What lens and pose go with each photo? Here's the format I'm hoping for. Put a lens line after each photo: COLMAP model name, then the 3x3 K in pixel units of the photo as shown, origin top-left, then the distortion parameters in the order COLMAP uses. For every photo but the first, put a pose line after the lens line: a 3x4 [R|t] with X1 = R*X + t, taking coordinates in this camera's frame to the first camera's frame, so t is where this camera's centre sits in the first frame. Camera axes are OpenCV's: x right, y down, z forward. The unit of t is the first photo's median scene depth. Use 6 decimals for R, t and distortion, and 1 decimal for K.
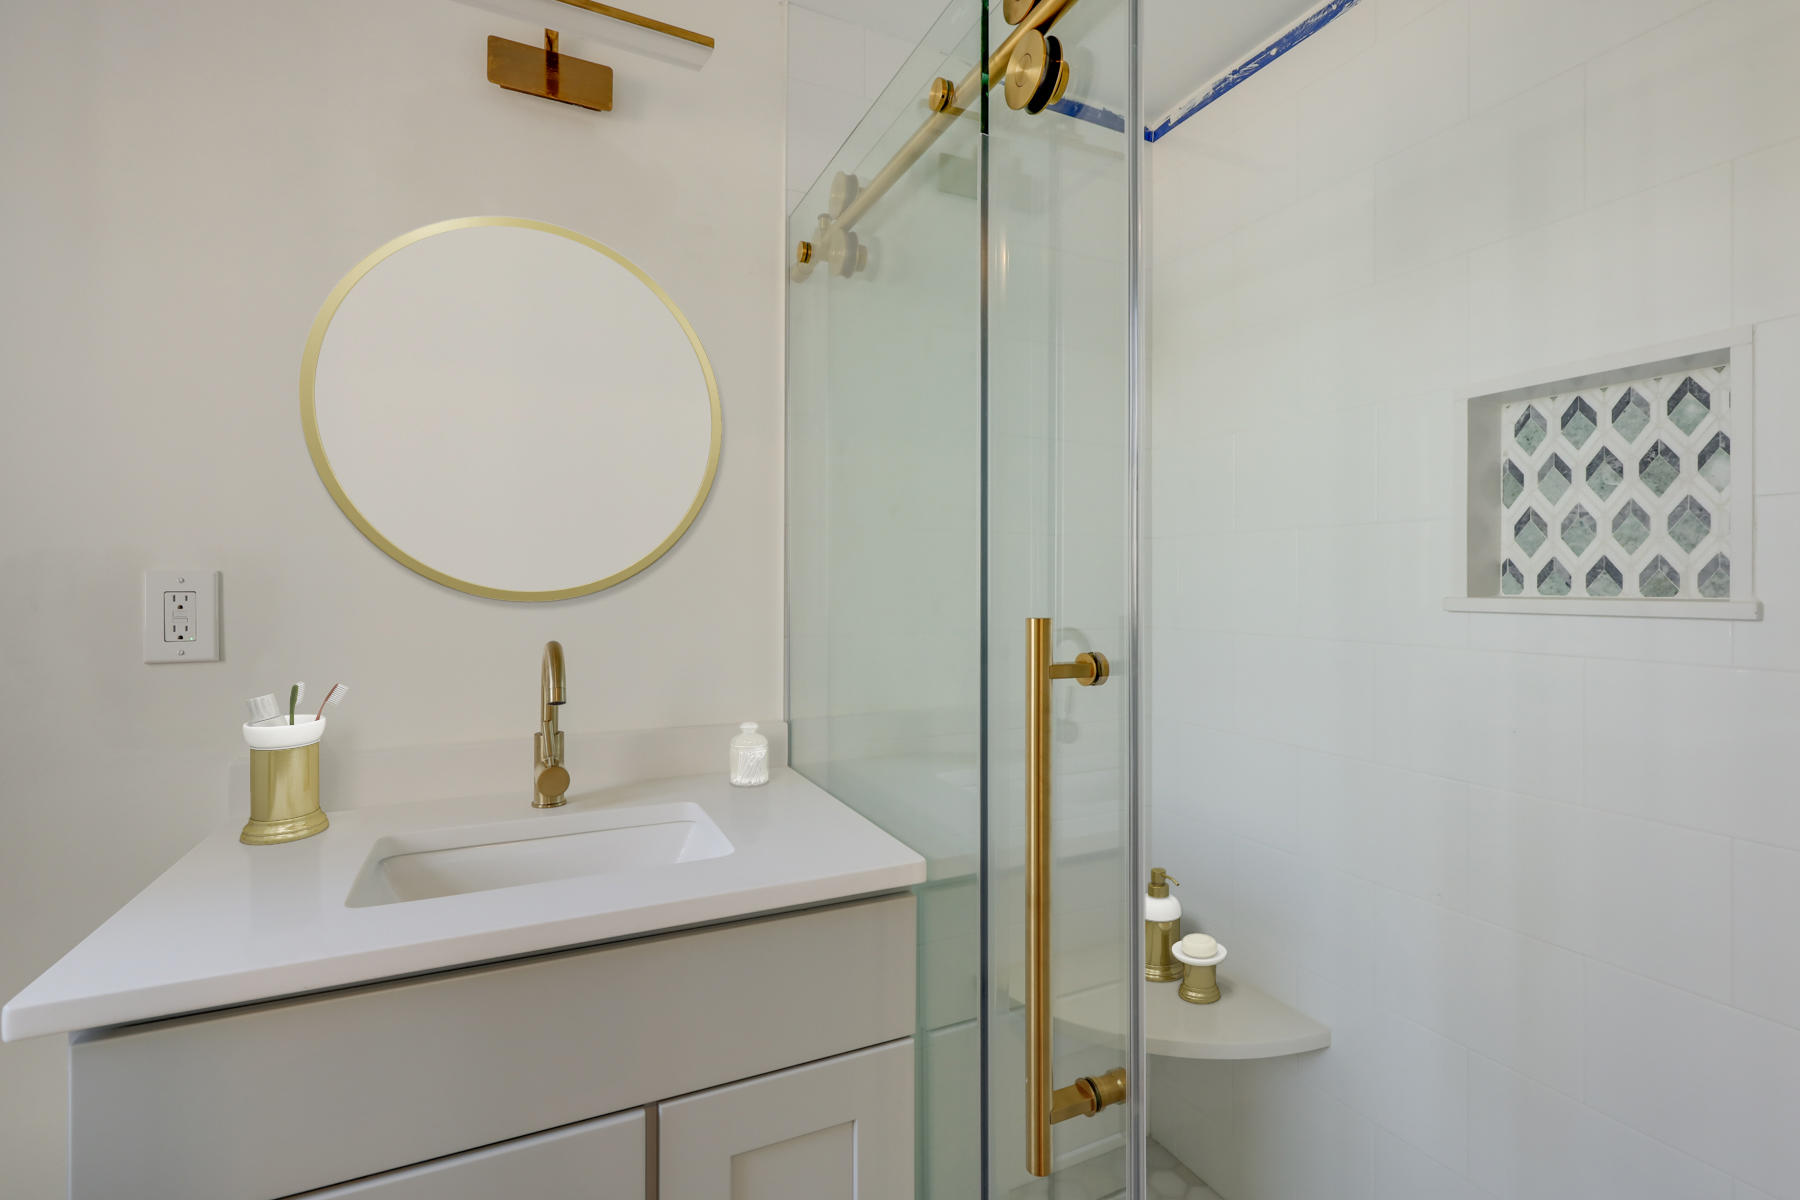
lens RADIAL K [[826.4, 0, 912.8], [0, 826.4, 590.6], [0, 0, 1]] dist [-0.000689, 0.000227]
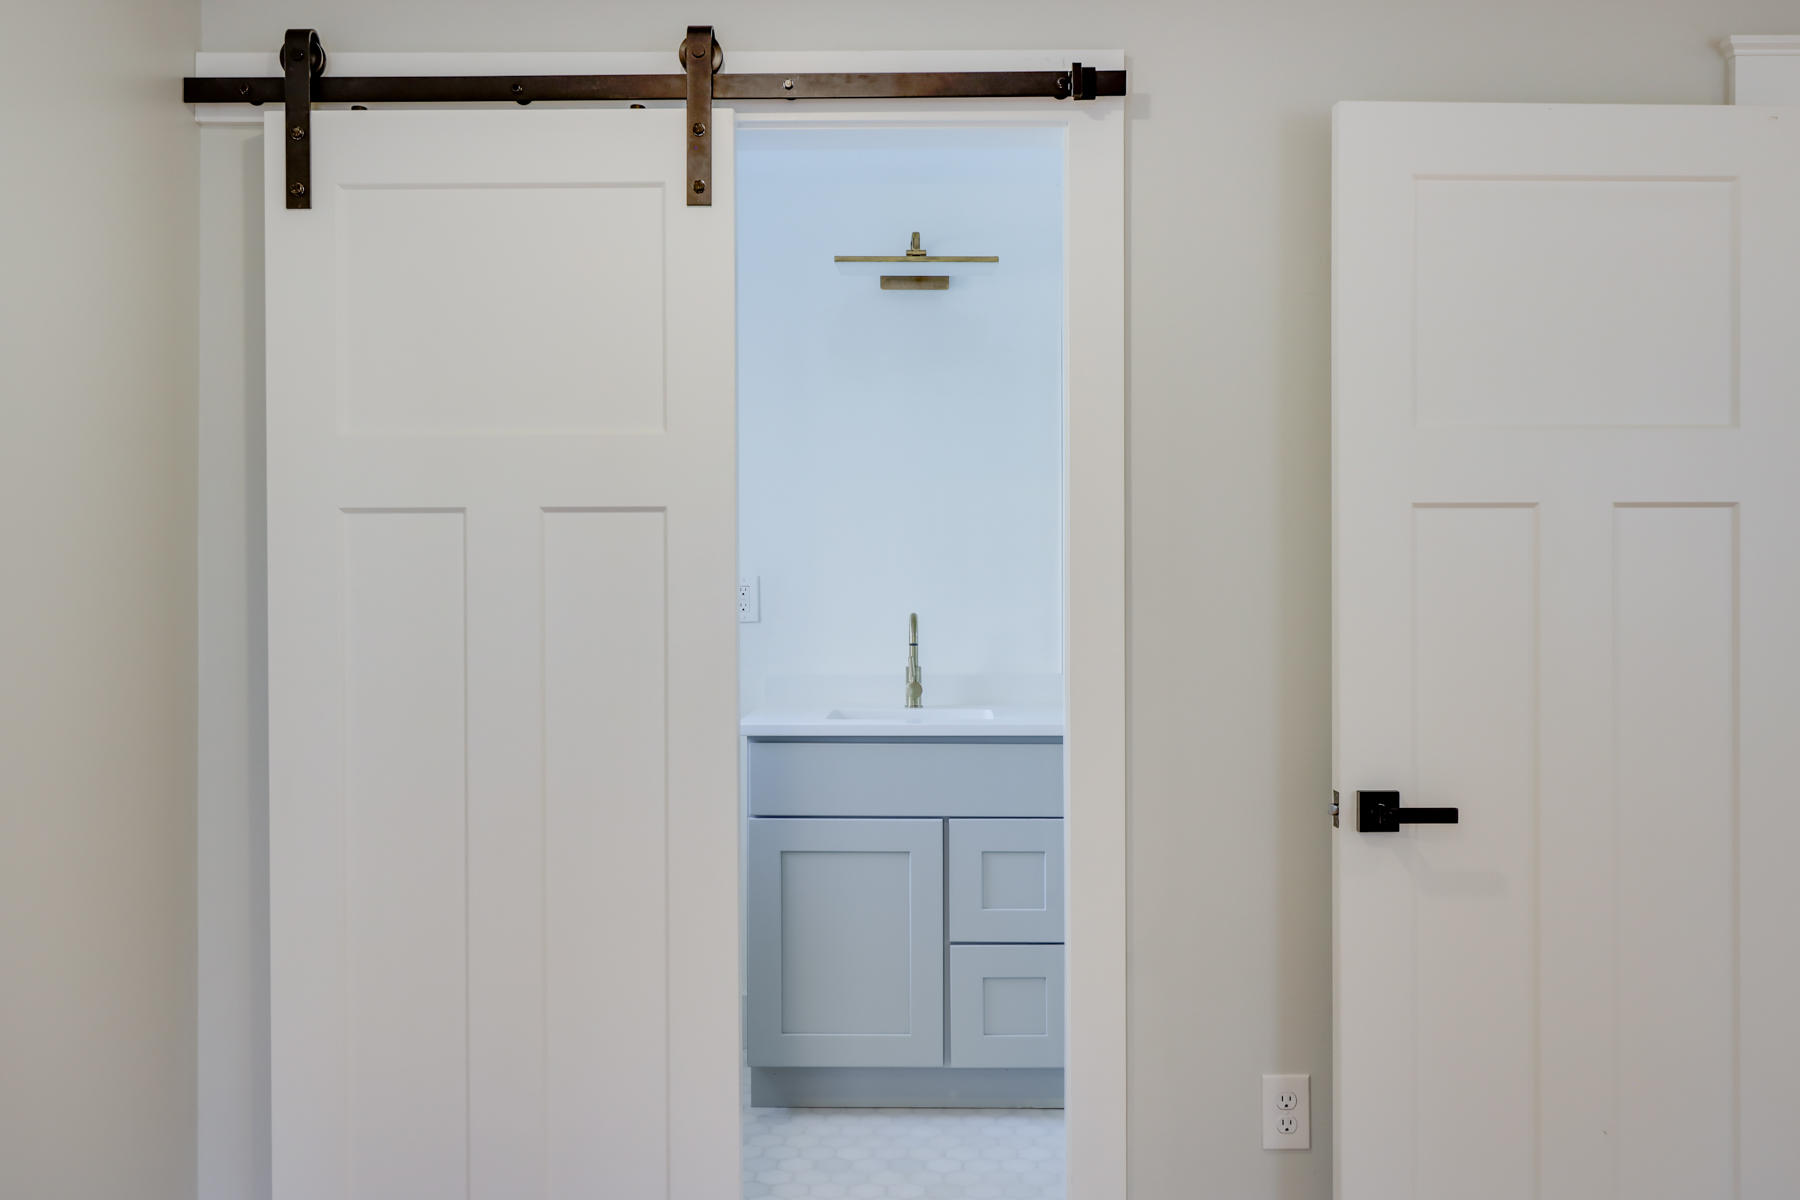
lens RADIAL K [[826.4, 0, 912.8], [0, 826.4, 590.6], [0, 0, 1]] dist [-0.000689, 0.000227]
pose [[0.899792, -0.001620, -0.436315, 0.329177], [0.004095, 0.999980, 0.004734, 0.003846], [0.436299, -0.006046, 0.899781, -0.586229]]
